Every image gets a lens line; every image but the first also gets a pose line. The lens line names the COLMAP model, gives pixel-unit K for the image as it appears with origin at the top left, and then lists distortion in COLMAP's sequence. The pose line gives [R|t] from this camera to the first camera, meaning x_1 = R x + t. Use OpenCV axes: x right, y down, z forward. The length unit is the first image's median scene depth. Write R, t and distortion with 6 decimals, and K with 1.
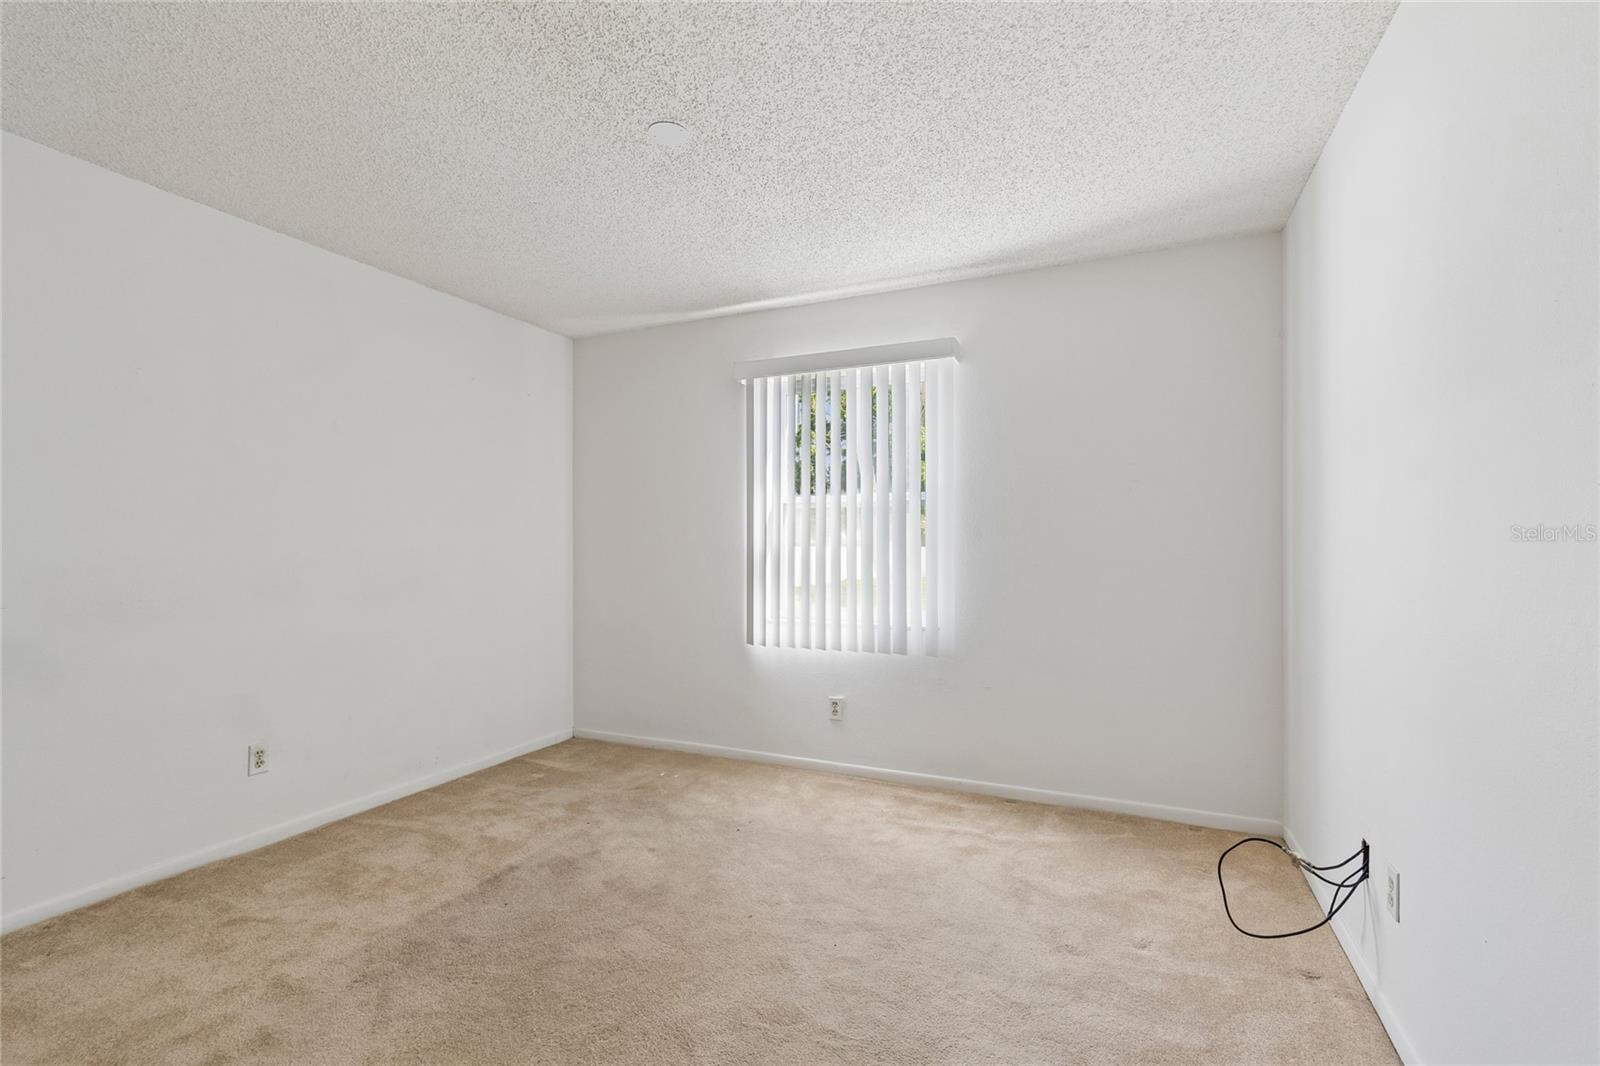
lens RADIAL K [[730.2, 0, 800.6], [0, 730.2, 540.3], [0, 0, 1]] dist [0.010038, -0.000243]
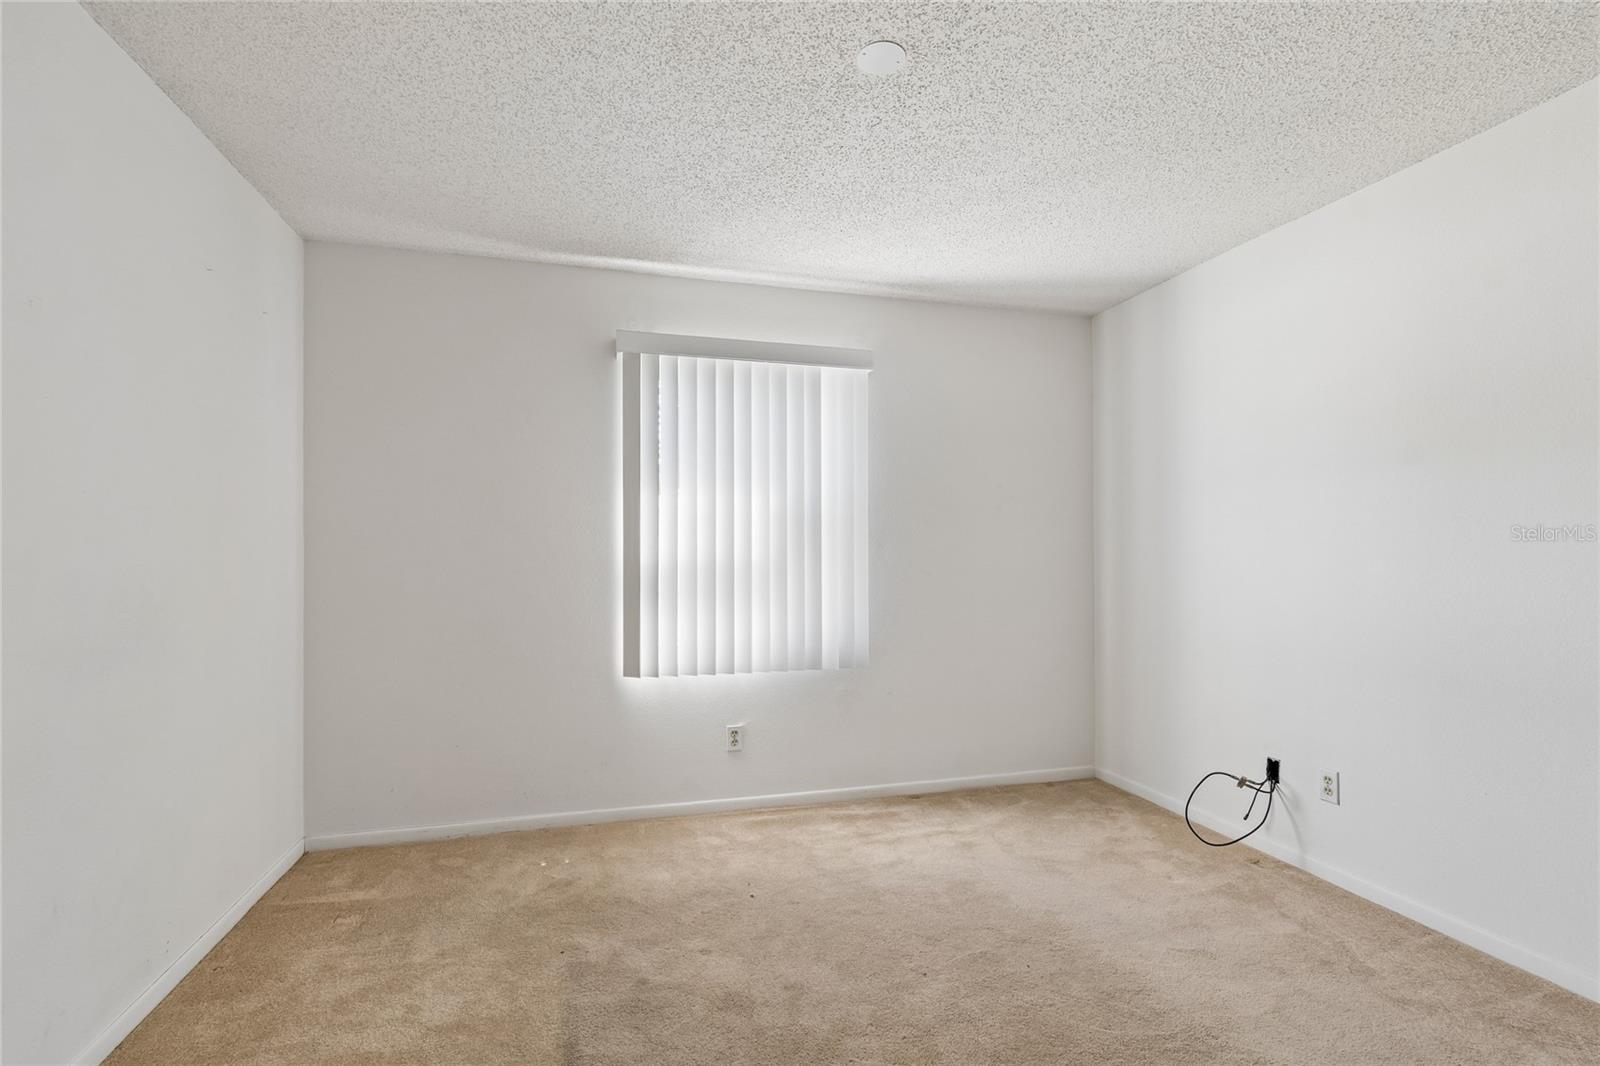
lens RADIAL K [[741.2, 0, 801.8], [0, 741.2, 546.9], [0, 0, 1]] dist [0.005800, 0.000063]
pose [[0.762707, 0.006405, 0.646713, -0.516883], [-0.004849, 0.999979, -0.004185, -0.000941], [-0.646726, 0.000056, 0.762722, 0.273812]]
